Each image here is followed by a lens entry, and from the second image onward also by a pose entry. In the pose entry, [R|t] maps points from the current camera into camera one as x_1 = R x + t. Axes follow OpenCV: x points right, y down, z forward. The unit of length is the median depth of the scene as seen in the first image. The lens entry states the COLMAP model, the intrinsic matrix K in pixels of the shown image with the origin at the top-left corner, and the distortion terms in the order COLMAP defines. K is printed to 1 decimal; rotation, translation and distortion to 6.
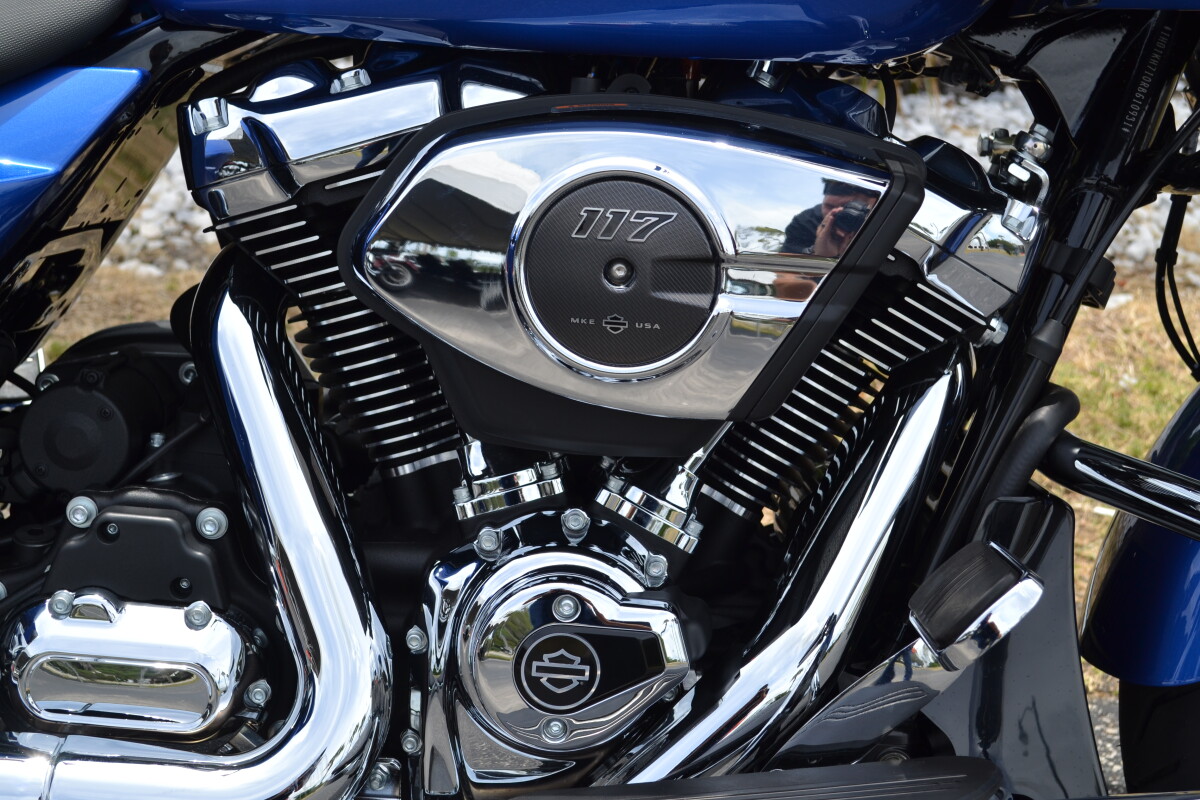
lens RADIAL K [[1932.4, 0, 598.3], [0, 1932.4, 399.8], [0, 0, 1]] dist [-0.028307, 0.000000]
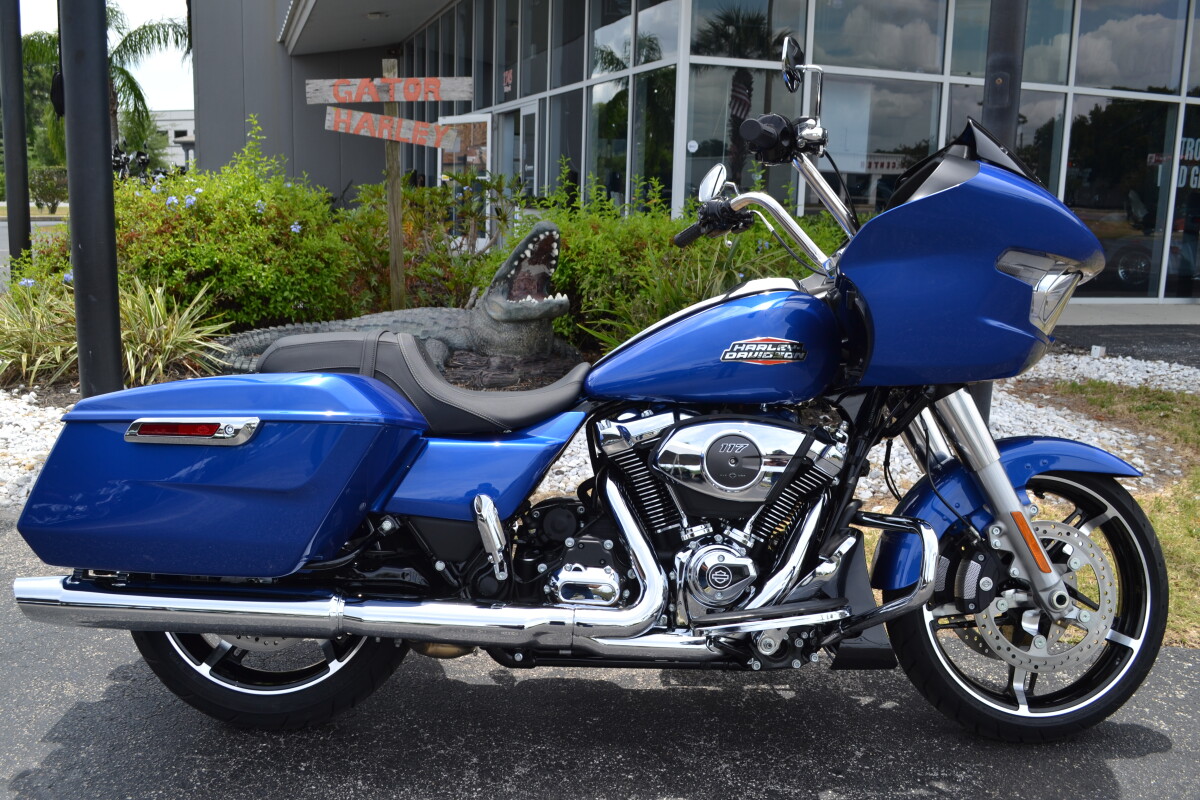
lens RADIAL K [[1113.5, 0, 601.2], [0, 1113.5, 401.9], [0, 0, 1]] dist [-0.056355, 0.000000]
pose [[0.999316, -0.031727, 0.018987, -0.245541], [0.034848, 0.979816, -0.196843, 0.204091], [-0.012358, 0.197370, 0.980251, -0.959119]]
